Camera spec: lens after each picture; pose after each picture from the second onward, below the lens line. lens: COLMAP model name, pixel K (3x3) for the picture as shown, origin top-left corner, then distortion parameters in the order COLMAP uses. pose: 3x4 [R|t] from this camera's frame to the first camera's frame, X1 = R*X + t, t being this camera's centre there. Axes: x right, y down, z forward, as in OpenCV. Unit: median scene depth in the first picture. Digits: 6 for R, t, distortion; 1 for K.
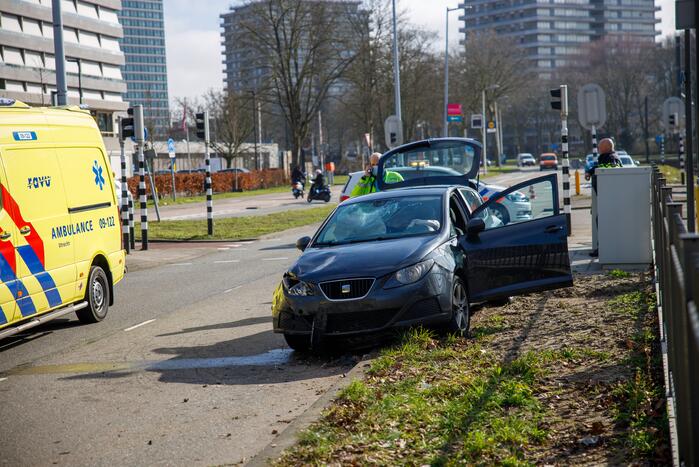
lens RADIAL K [[1314.5, 0, 349.5], [0, 1314.5, 233.5], [0, 0, 1]] dist [0.230258, 0.129949]
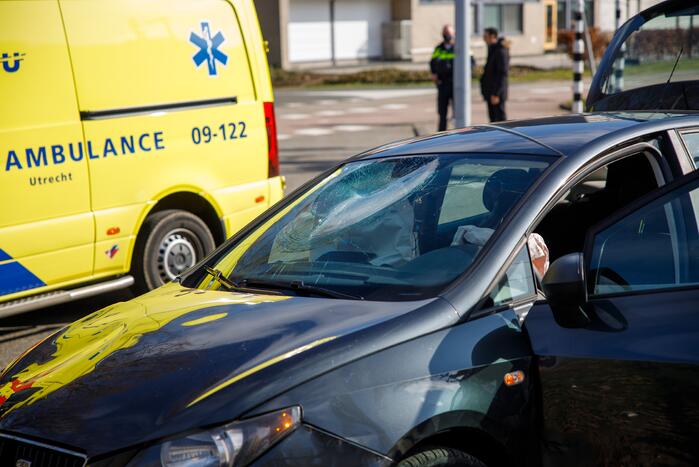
lens RADIAL K [[1314.5, 0, 349.5], [0, 1314.5, 233.5], [0, 0, 1]] dist [0.230258, 0.129949]
pose [[0.866289, 0.091881, -0.491021, 0.196170], [-0.032484, 0.991220, 0.128169, -0.052677], [0.498486, -0.095081, 0.861667, 0.701242]]
